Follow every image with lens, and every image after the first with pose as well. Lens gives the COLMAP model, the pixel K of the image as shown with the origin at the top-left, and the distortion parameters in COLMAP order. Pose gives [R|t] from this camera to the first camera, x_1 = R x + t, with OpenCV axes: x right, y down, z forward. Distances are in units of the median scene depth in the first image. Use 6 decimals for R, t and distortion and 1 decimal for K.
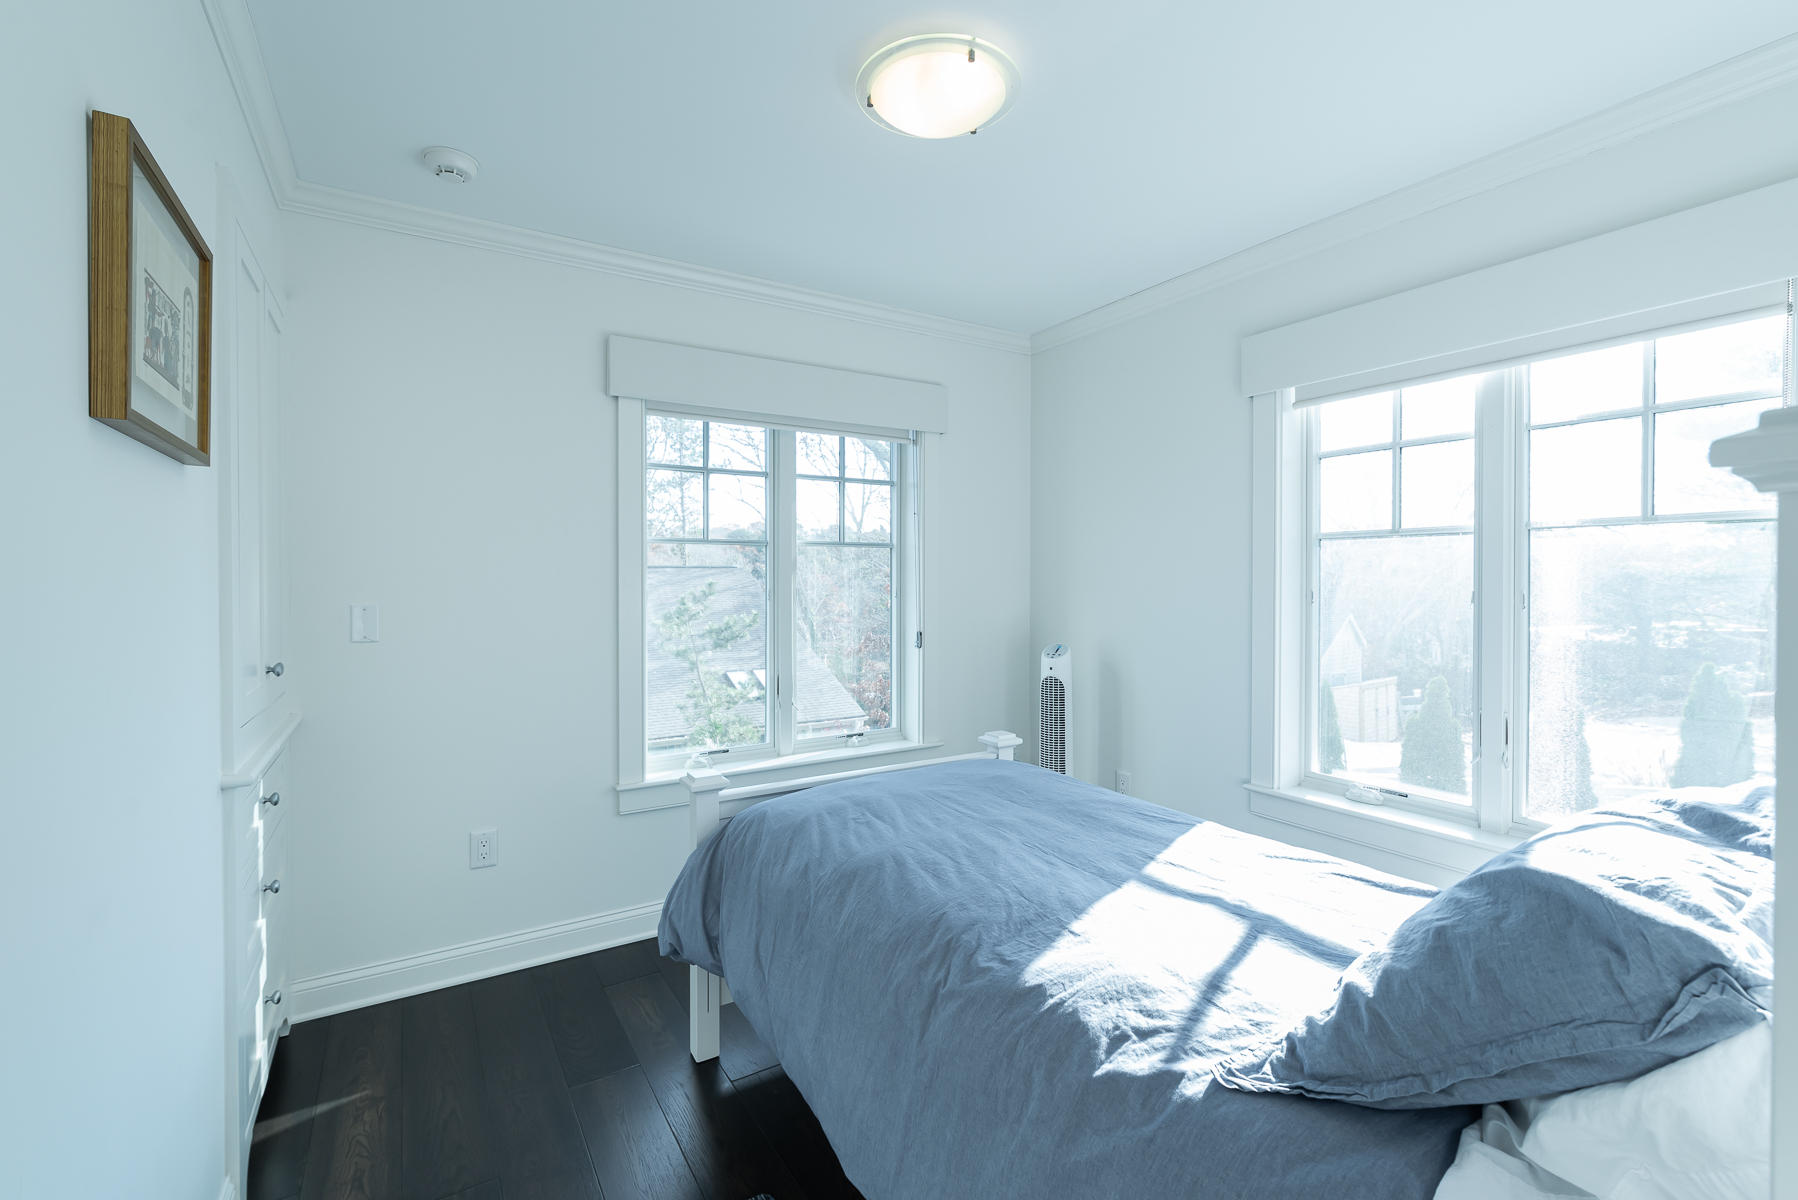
lens RADIAL K [[781.8, 0, 901.5], [0, 781.8, 591.6], [0, 0, 1]] dist [-0.000760, 0.006580]
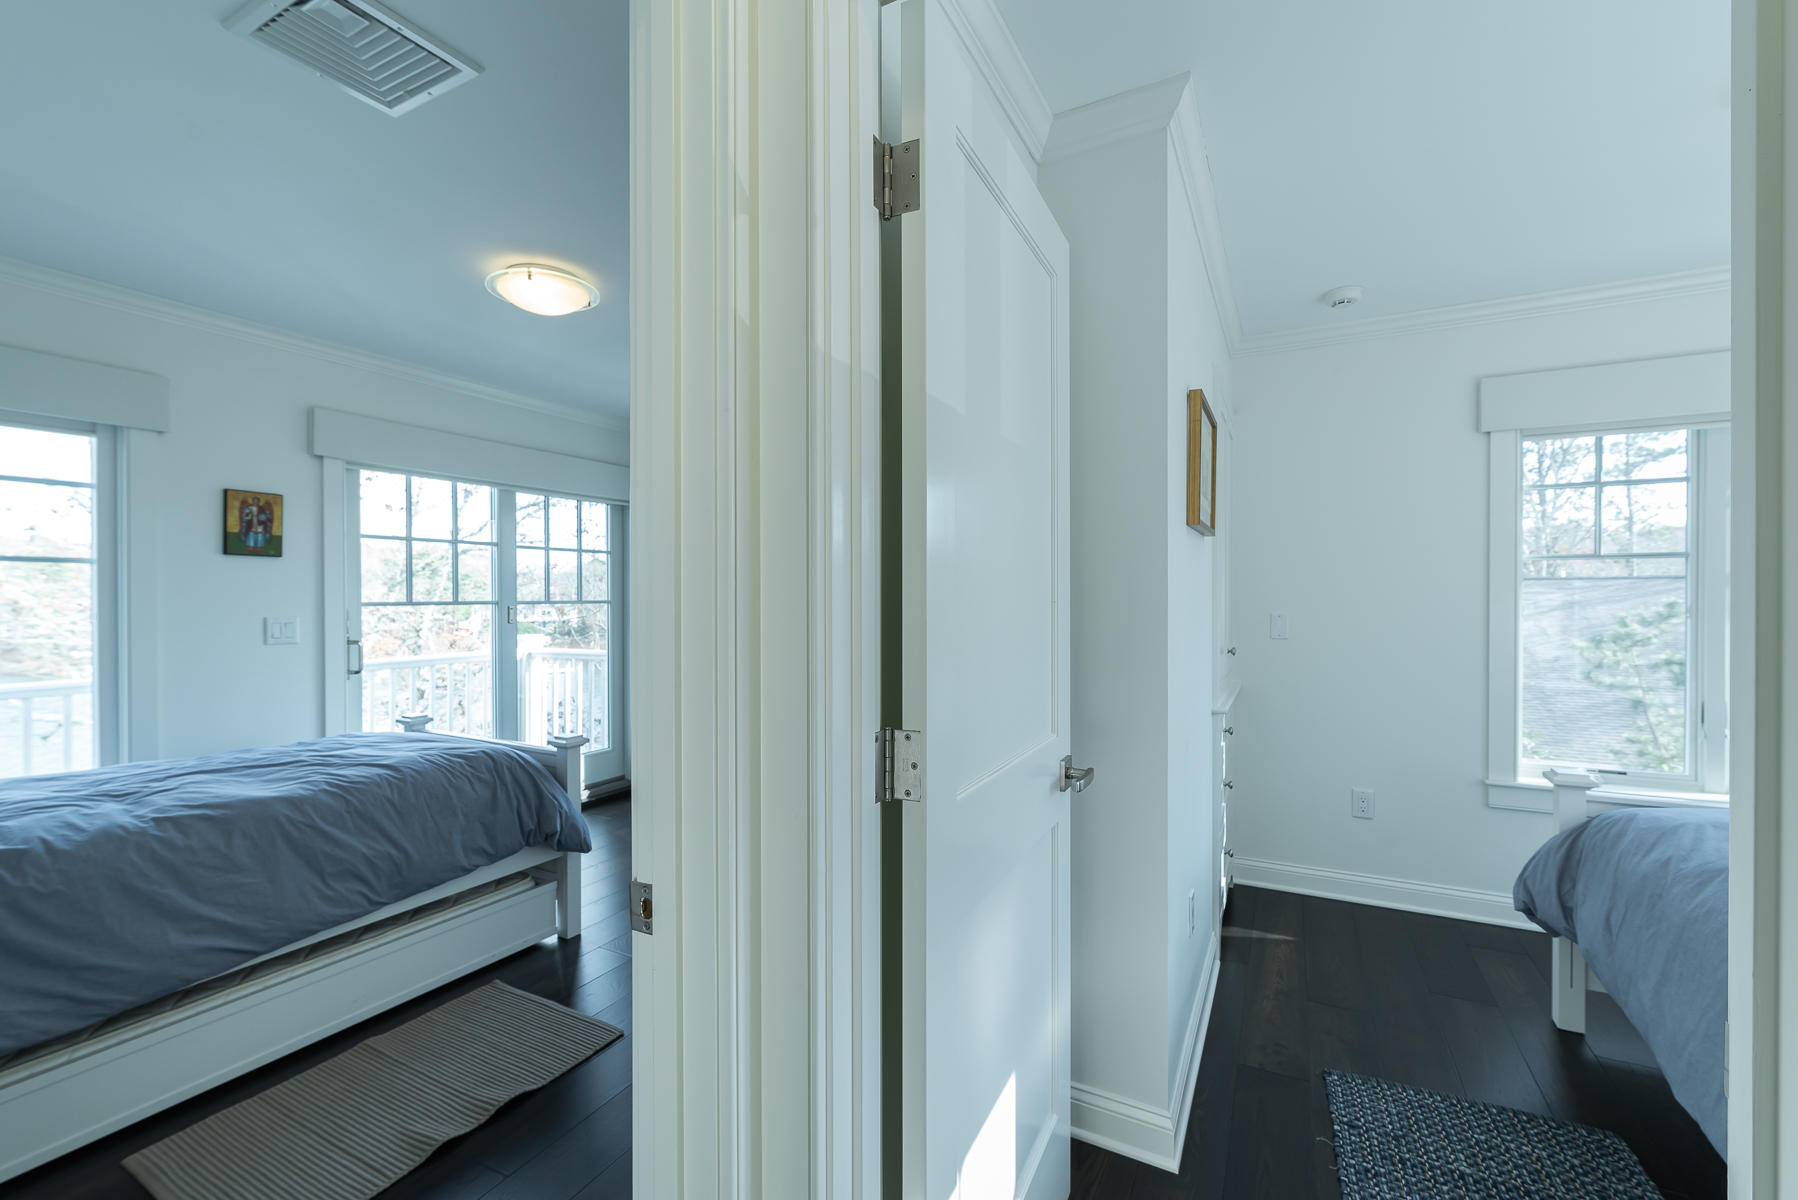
lens RADIAL K [[767.1, 0, 892.6], [0, 767.1, 597.9], [0, 0, 1]] dist [-0.001688, 0.001415]
pose [[0.502616, 0.000941, -0.864509, 0.220442], [-0.011985, 0.999911, -0.005879, 0.005891], [0.864427, 0.013316, 0.502582, -0.405313]]
